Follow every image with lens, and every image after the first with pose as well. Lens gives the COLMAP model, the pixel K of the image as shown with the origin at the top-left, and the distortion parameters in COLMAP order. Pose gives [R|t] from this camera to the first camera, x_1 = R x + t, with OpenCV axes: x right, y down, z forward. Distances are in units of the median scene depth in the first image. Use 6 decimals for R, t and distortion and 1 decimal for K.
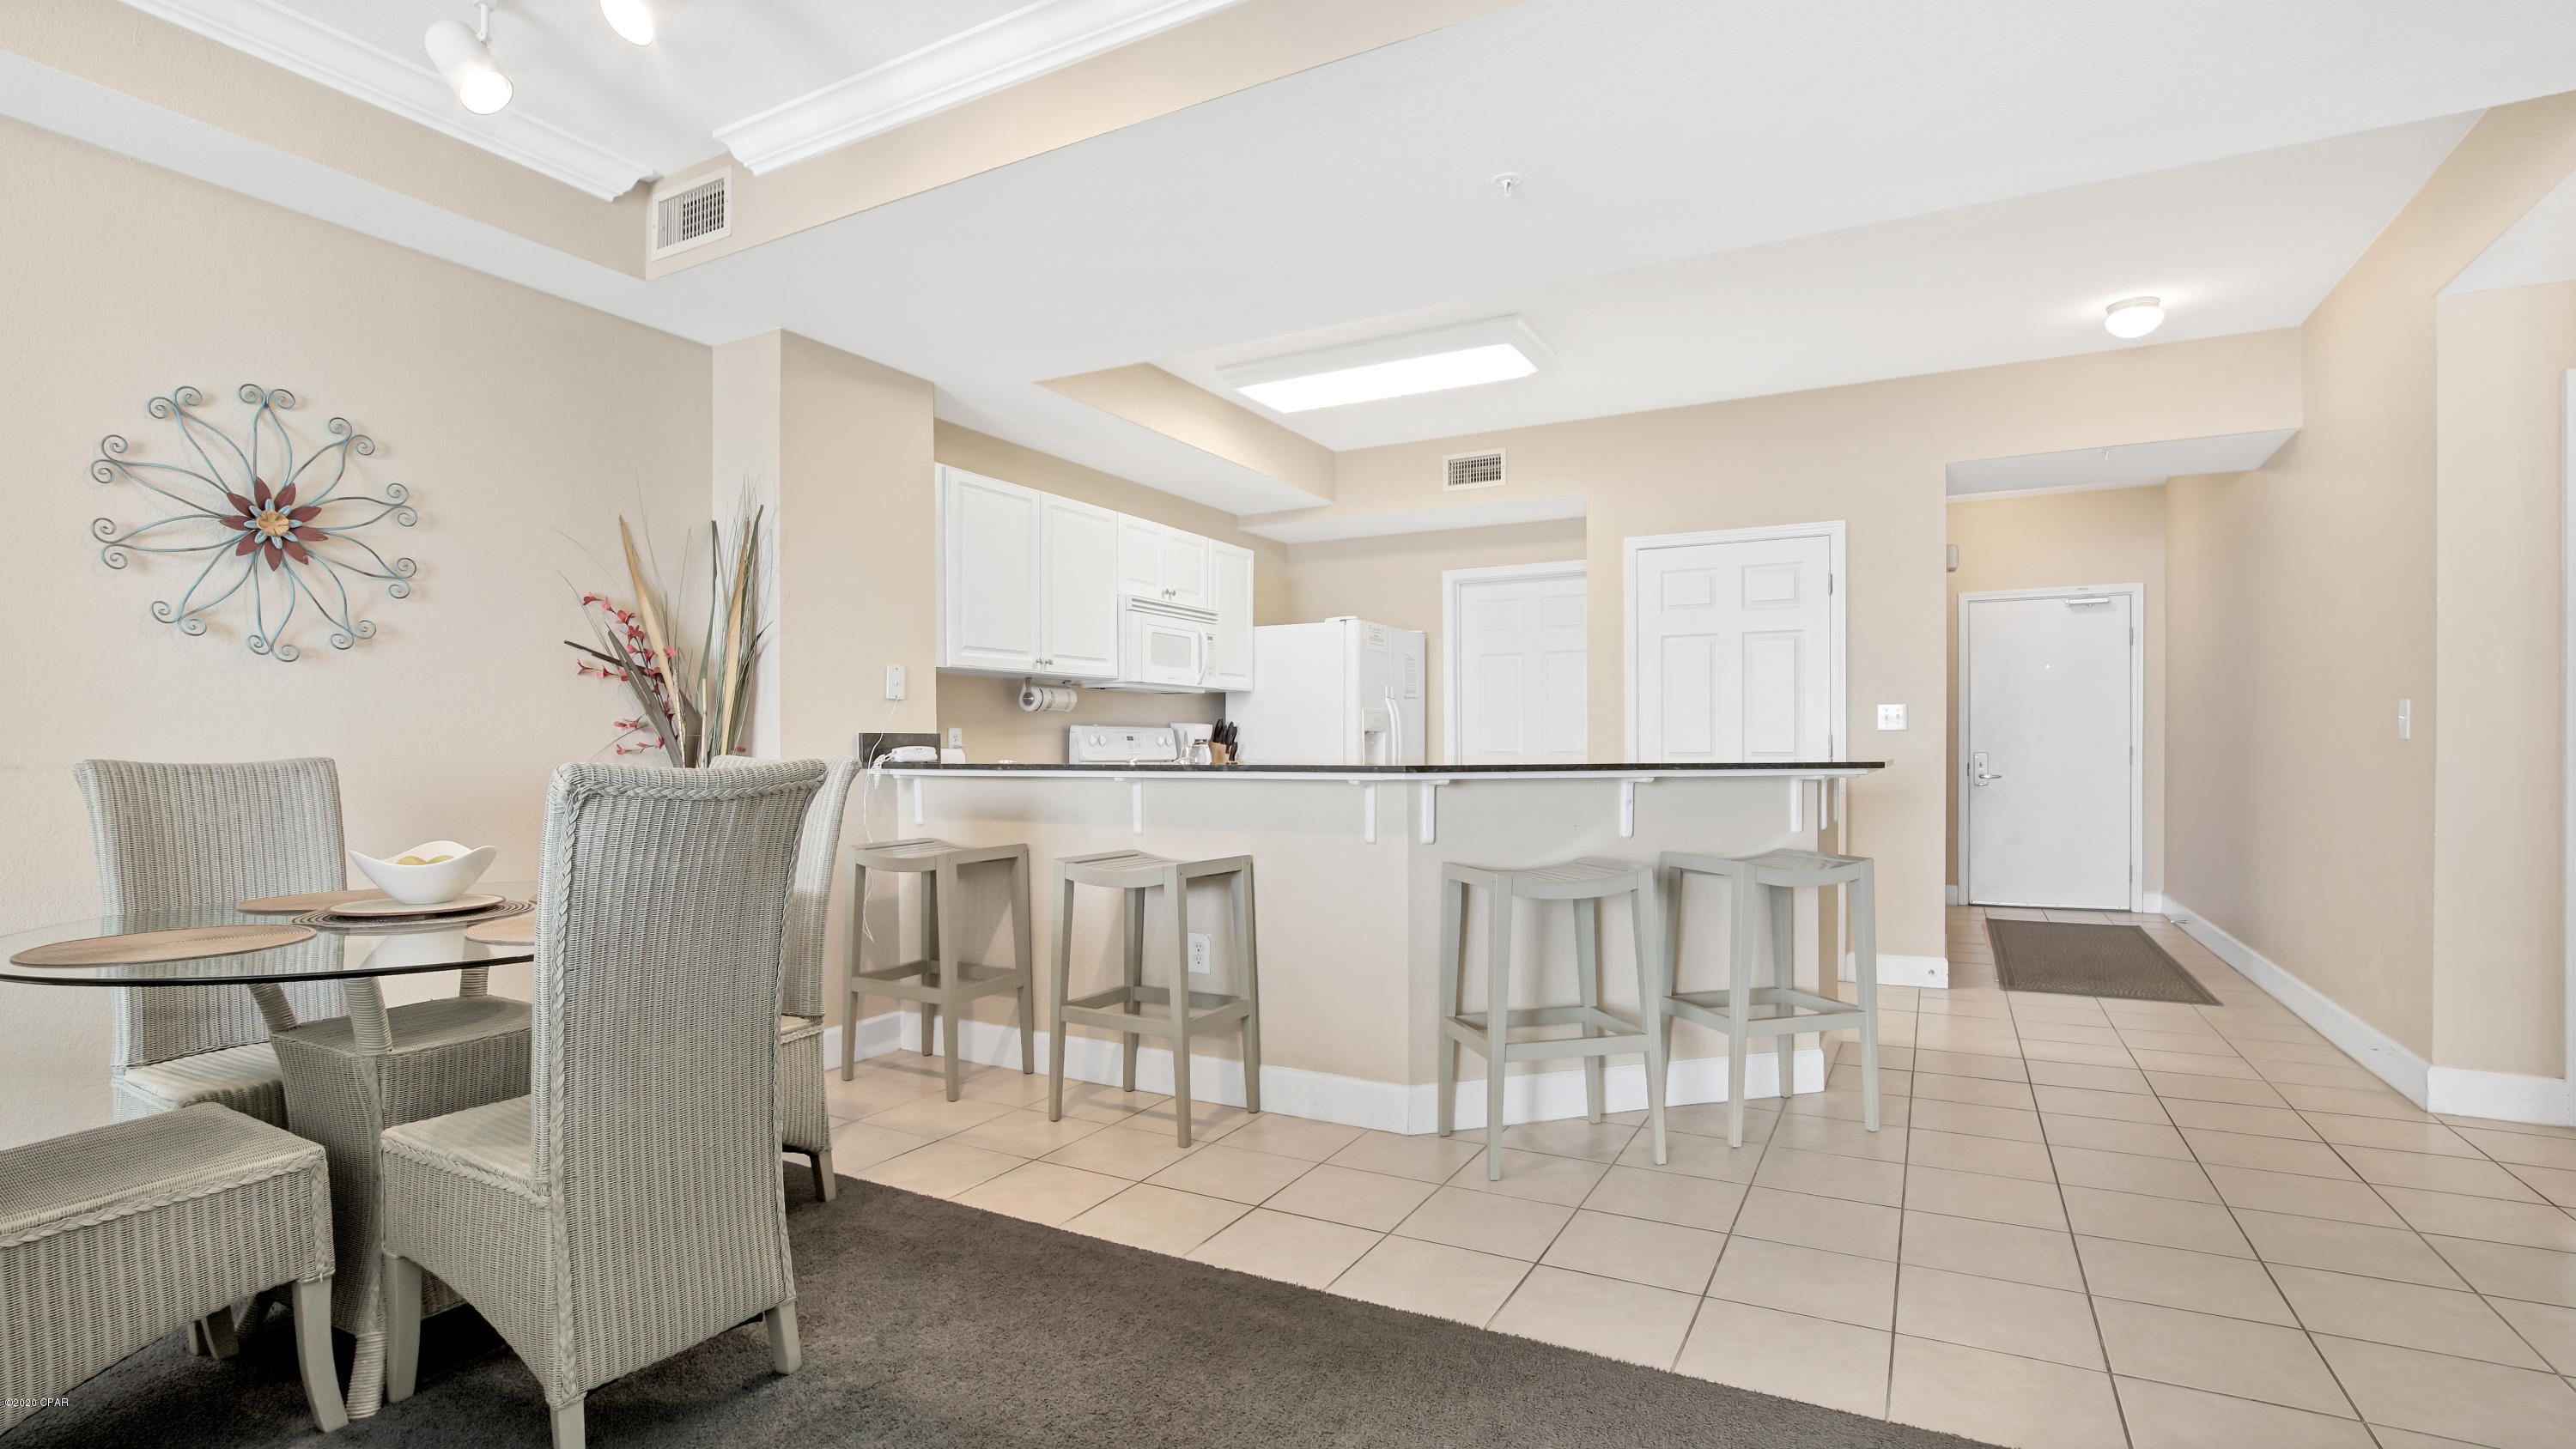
lens RADIAL K [[1190.2, 0, 1287.4], [0, 1190.2, 771.4], [0, 0, 1]] dist [-0.031177, 0.007274]
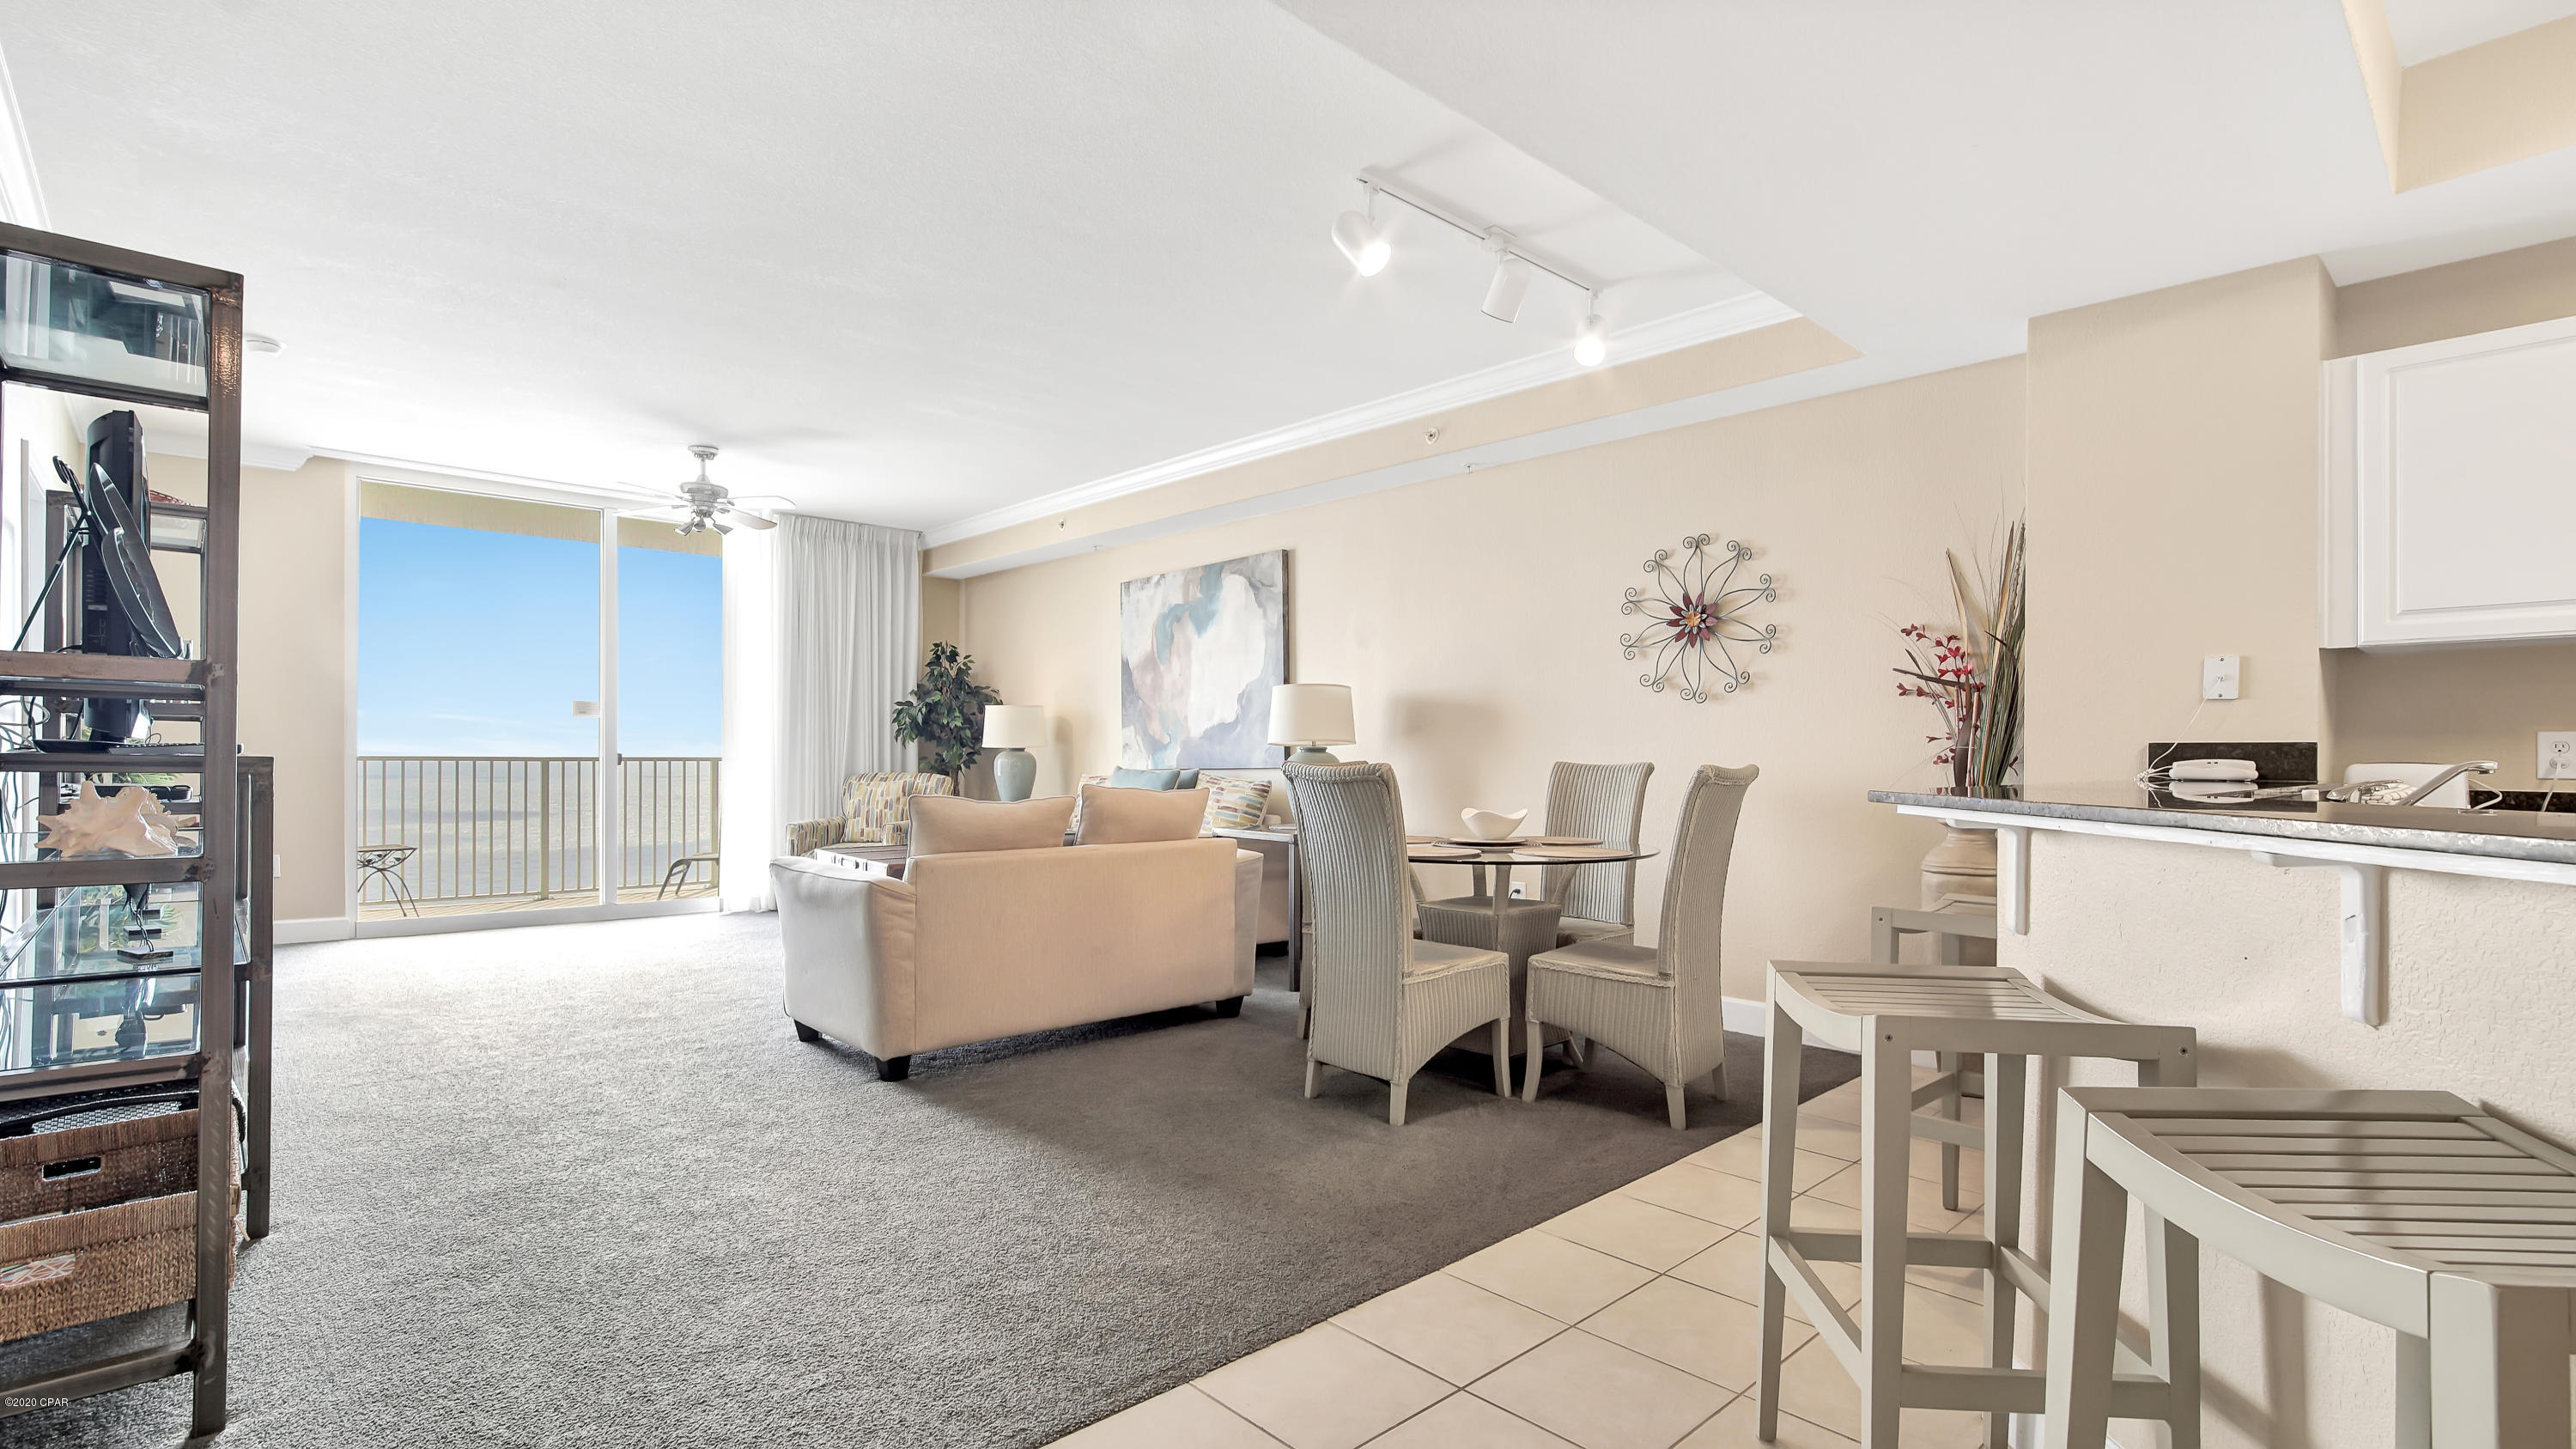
lens RADIAL K [[1196.1, 0, 1281.6], [0, 1196.1, 750.8], [0, 0, 1]] dist [-0.008240, -0.000058]
pose [[-0.315628, -0.000678, -0.948883, 0.621987], [-0.024638, 0.999668, 0.007481, -0.018300], [0.948563, 0.025739, -0.315540, 0.680325]]
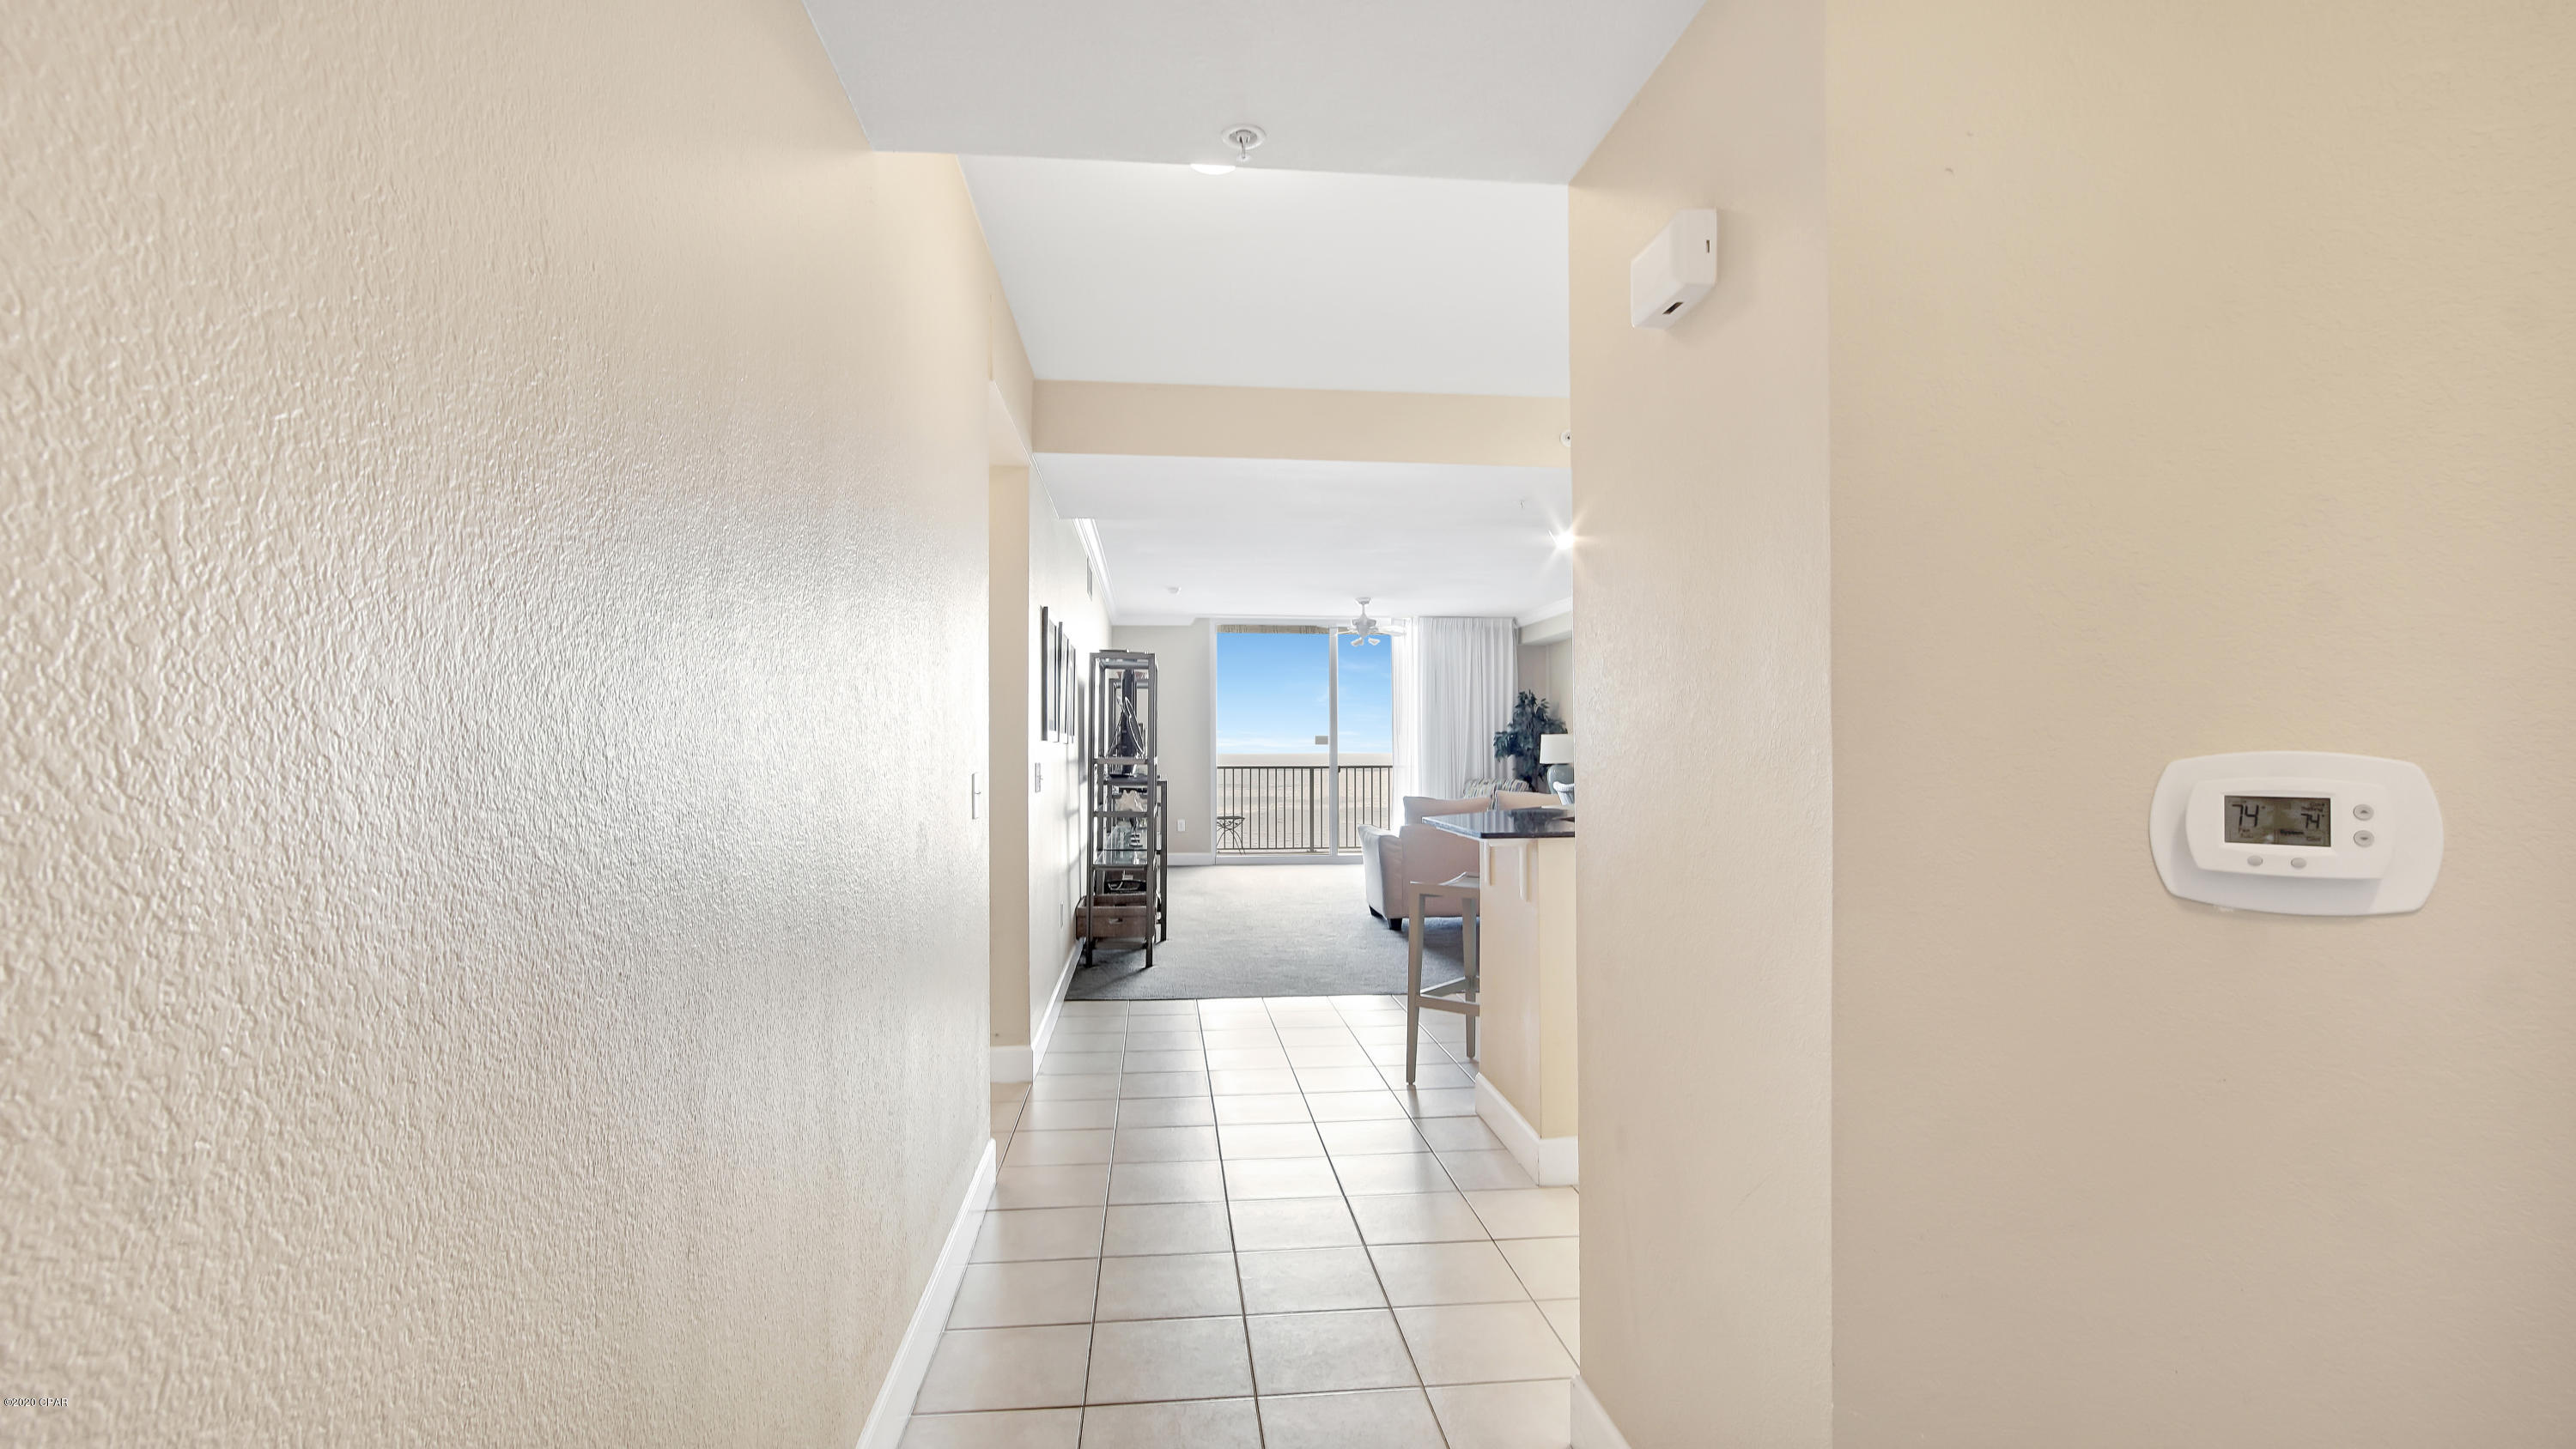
lens RADIAL K [[1171.5, 0, 1277.7], [0, 1171.5, 718.3], [0, 0, 1]] dist [-0.023634, 0.000023]
pose [[-0.820848, -0.008172, -0.571088, 1.111137], [-0.006981, 0.999966, -0.004275, -0.089460], [0.571104, 0.000478, -0.820878, 1.601793]]
